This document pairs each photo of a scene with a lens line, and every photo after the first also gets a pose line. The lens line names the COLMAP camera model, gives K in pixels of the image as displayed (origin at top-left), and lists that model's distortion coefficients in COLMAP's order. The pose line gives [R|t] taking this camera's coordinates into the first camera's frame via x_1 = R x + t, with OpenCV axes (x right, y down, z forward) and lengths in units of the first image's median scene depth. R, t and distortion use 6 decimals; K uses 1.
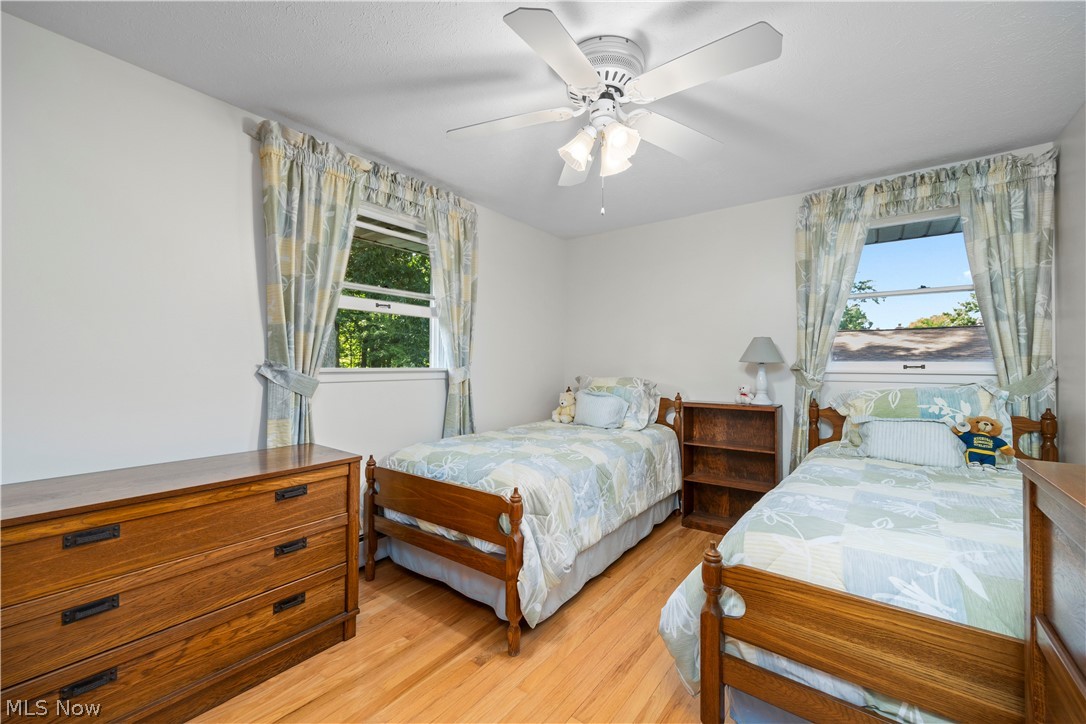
lens RADIAL K [[426.4, 0, 550.5], [0, 426.4, 359.7], [0, 0, 1]] dist [-0.005121, -0.000247]
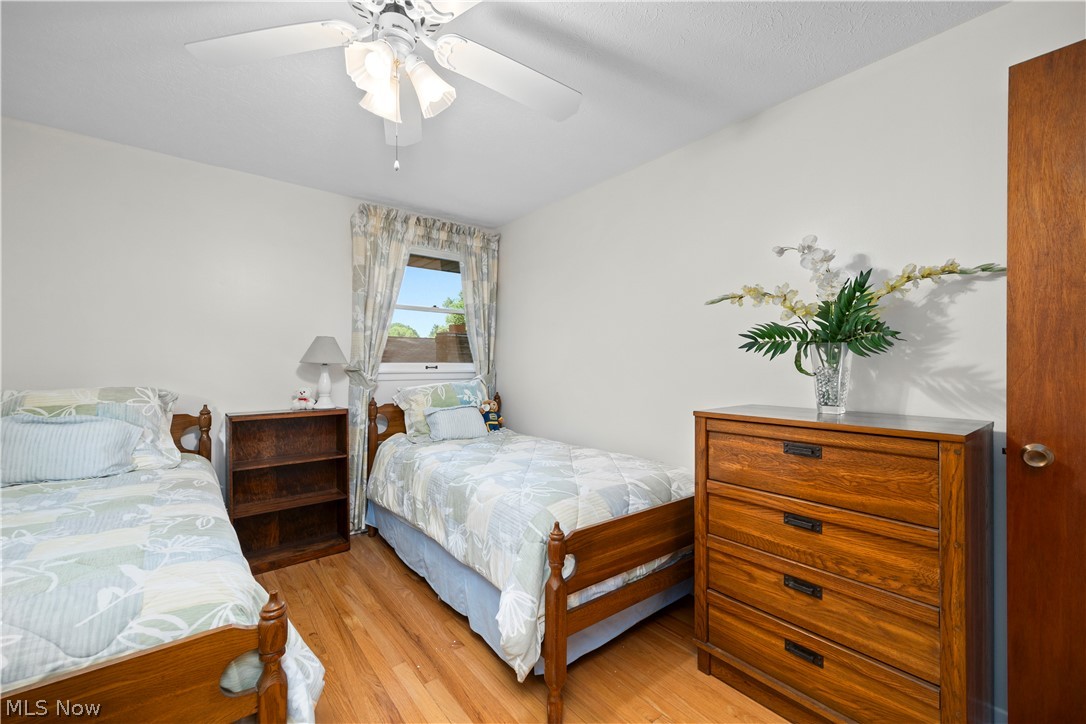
lens RADIAL K [[426.4, 0, 546.6], [0, 426.4, 365.0], [0, 0, 1]] dist [-0.005121, -0.000247]
pose [[0.267845, -0.001618, 0.963461, -0.311349], [-0.010746, 0.999931, 0.004667, -0.000127], [-0.963402, -0.011604, 0.267809, 0.311672]]
